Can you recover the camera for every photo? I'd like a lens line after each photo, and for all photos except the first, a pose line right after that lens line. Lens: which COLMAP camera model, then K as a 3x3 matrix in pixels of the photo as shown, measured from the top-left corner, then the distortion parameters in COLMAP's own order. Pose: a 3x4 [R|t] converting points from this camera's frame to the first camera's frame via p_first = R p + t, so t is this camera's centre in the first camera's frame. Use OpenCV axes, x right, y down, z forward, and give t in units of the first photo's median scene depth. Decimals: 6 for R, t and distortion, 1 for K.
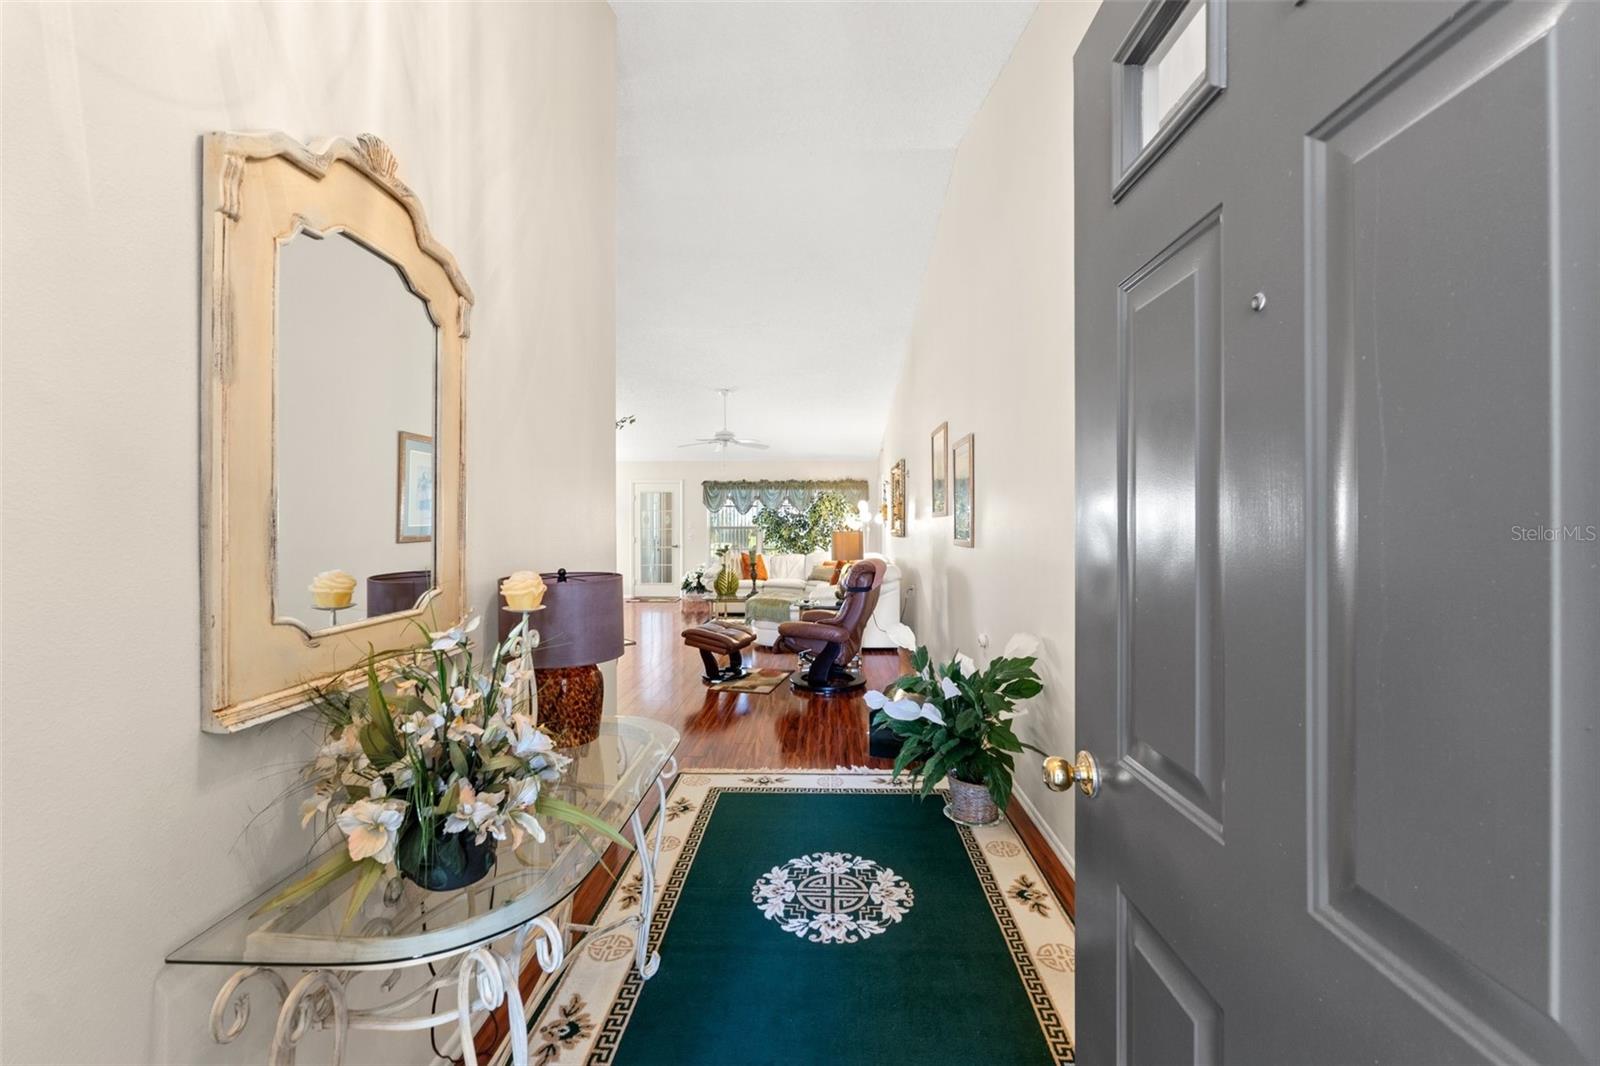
lens RADIAL K [[674.7, 0, 802.4], [0, 674.7, 529.3], [0, 0, 1]] dist [-0.008141, 0.000304]
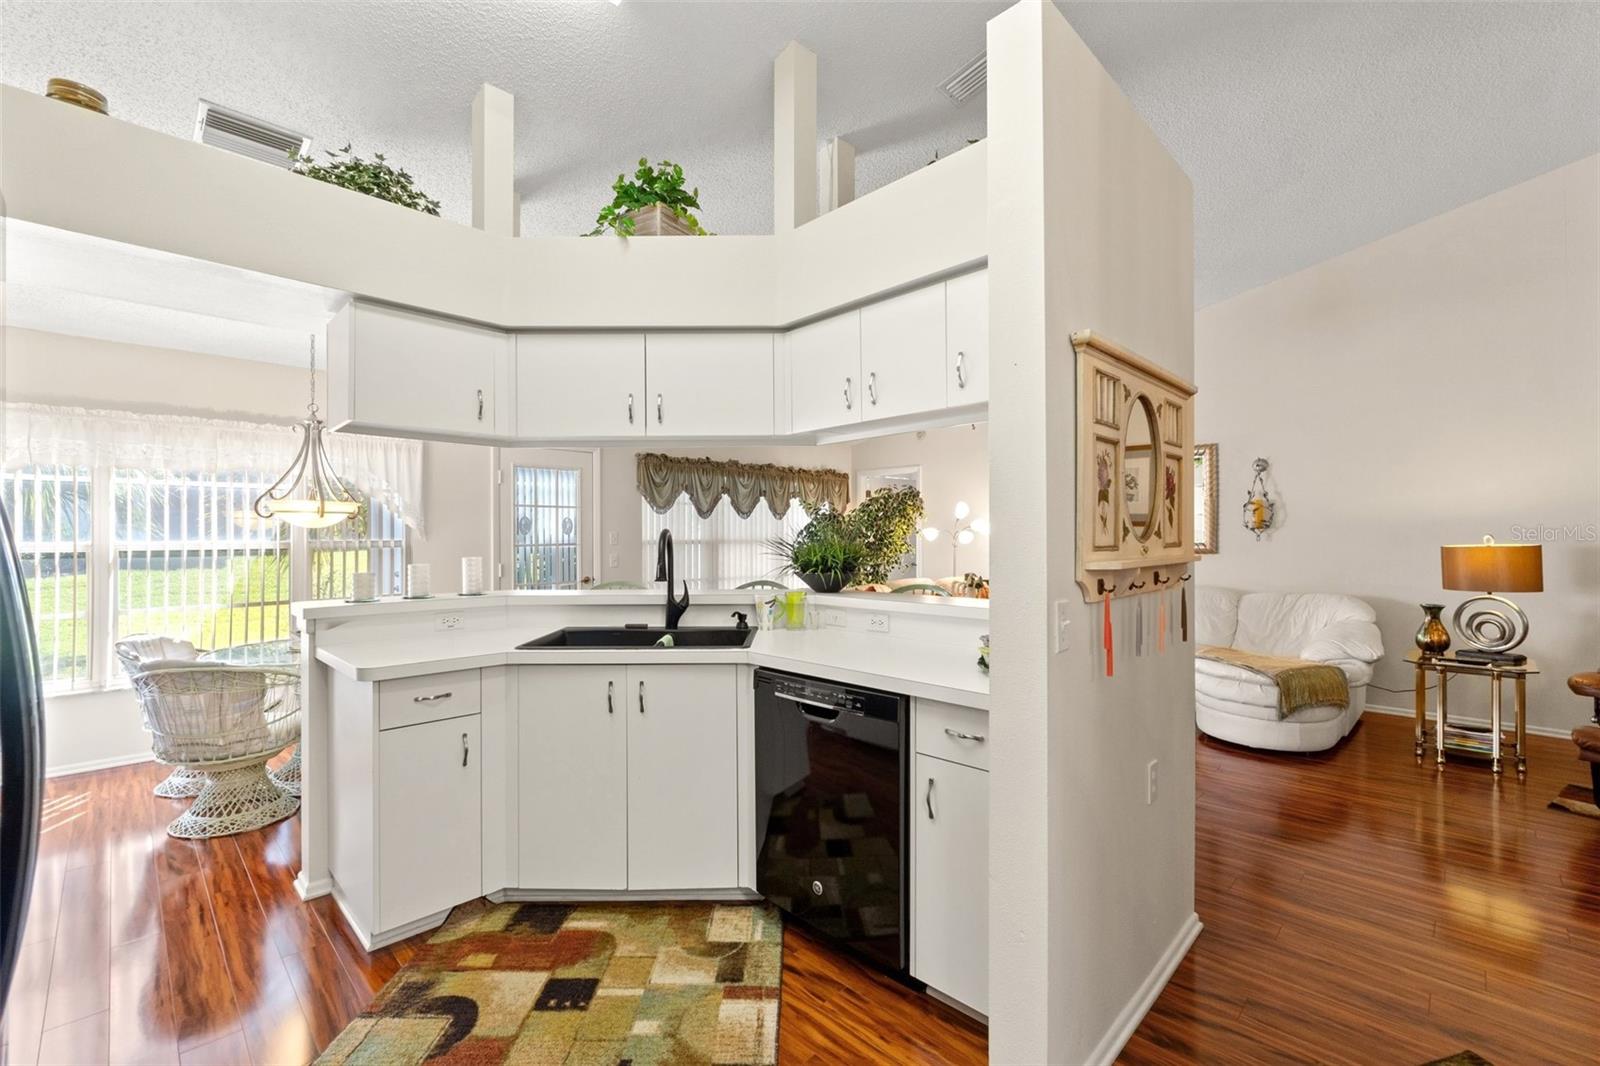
lens RADIAL K [[675.8, 0, 798.6], [0, 675.8, 537.9], [0, 0, 1]] dist [-0.008803, 0.000144]
pose [[0.677983, 0.001298, 0.735076, -0.543015], [0.005668, 0.999959, -0.006993, -0.001838], [-0.735056, 0.008908, 0.677948, 0.674156]]
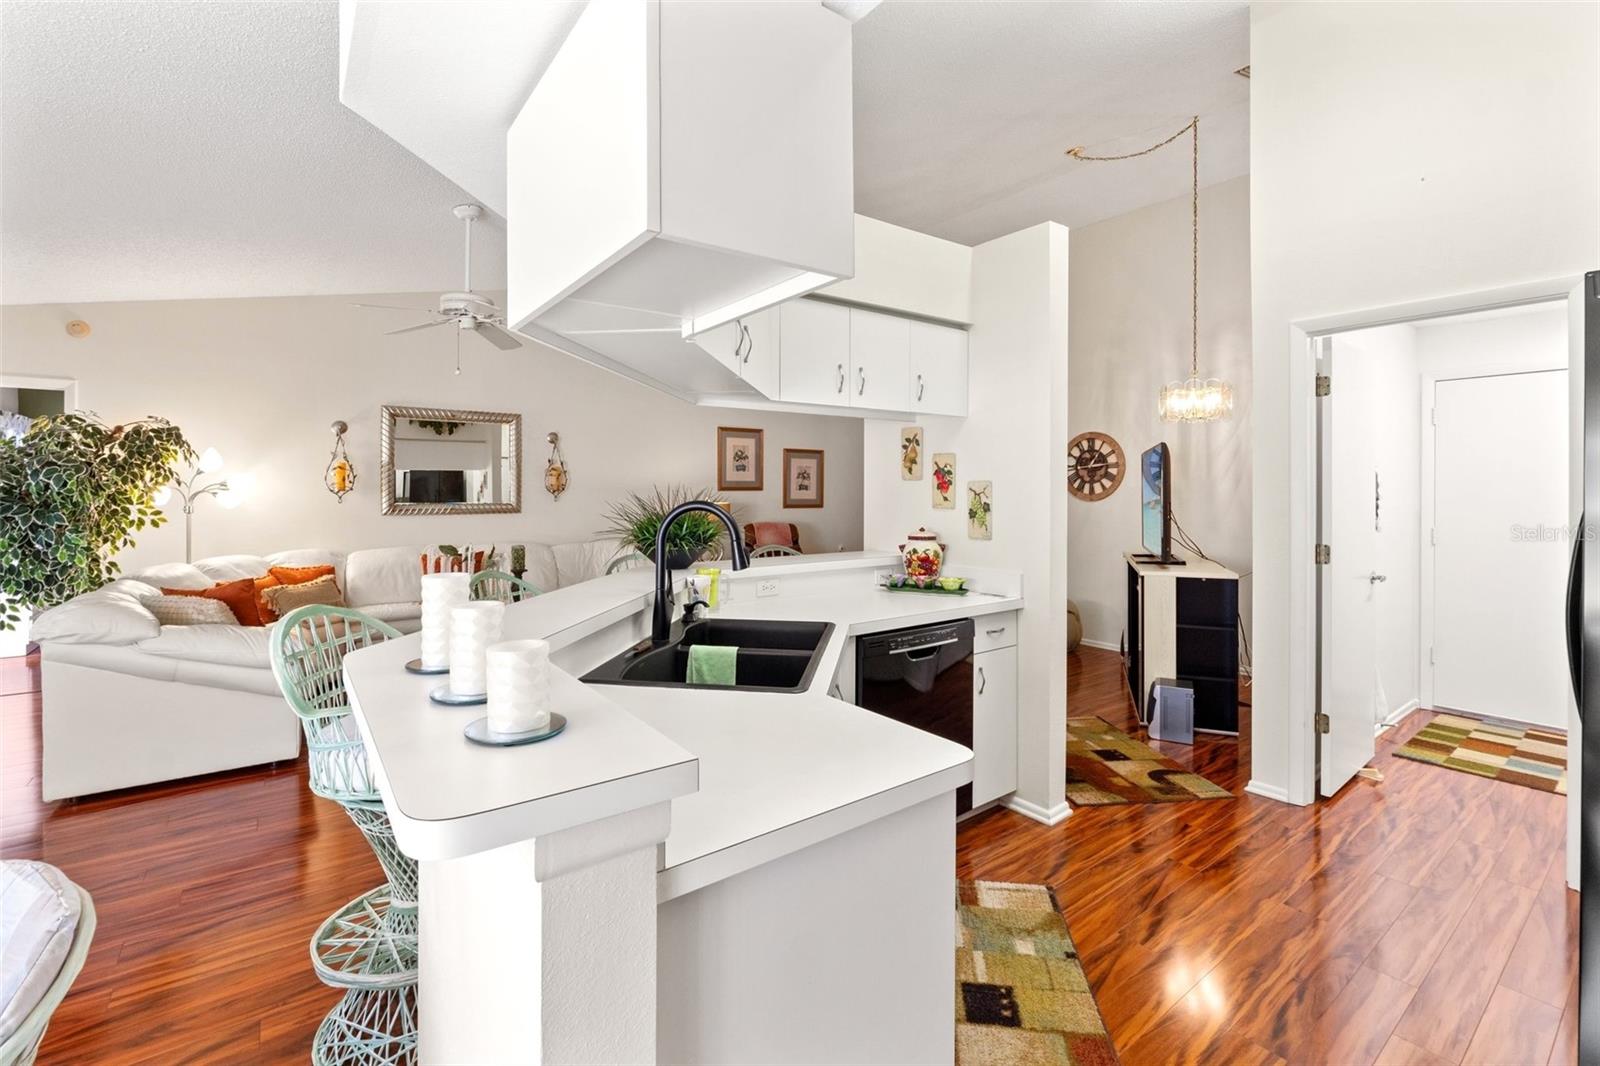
lens RADIAL K [[696.6, 0, 790.7], [0, 696.6, 493.7], [0, 0, 1]] dist [-0.007514, -0.000197]
pose [[-0.625719, -0.000625, 0.780048, -0.557573], [0.005387, 0.999972, 0.005122, -0.010729], [-0.780030, 0.007407, -0.625699, 1.014734]]
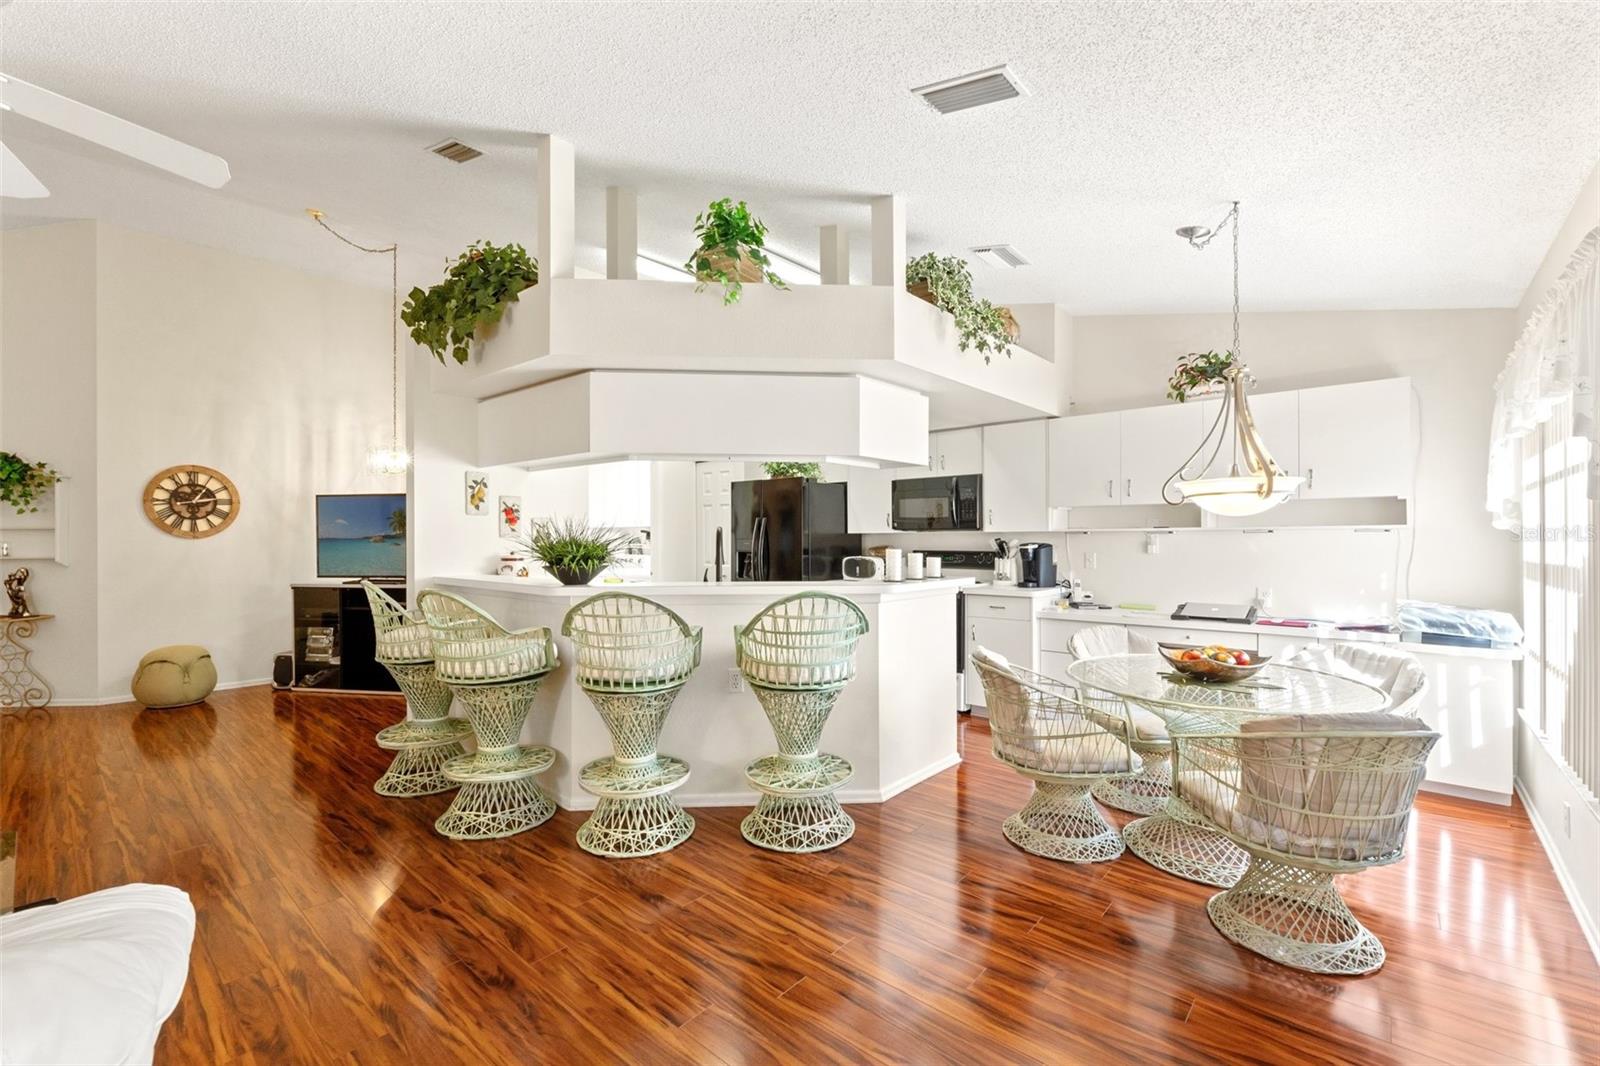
lens RADIAL K [[675.8, 0, 798.6], [0, 675.8, 537.9], [0, 0, 1]] dist [-0.008803, 0.000144]
pose [[-0.632064, 0.004910, -0.774901, -0.120350], [-0.000214, 0.999979, 0.006511, -0.003889], [0.774916, 0.004281, -0.632049, 1.166562]]
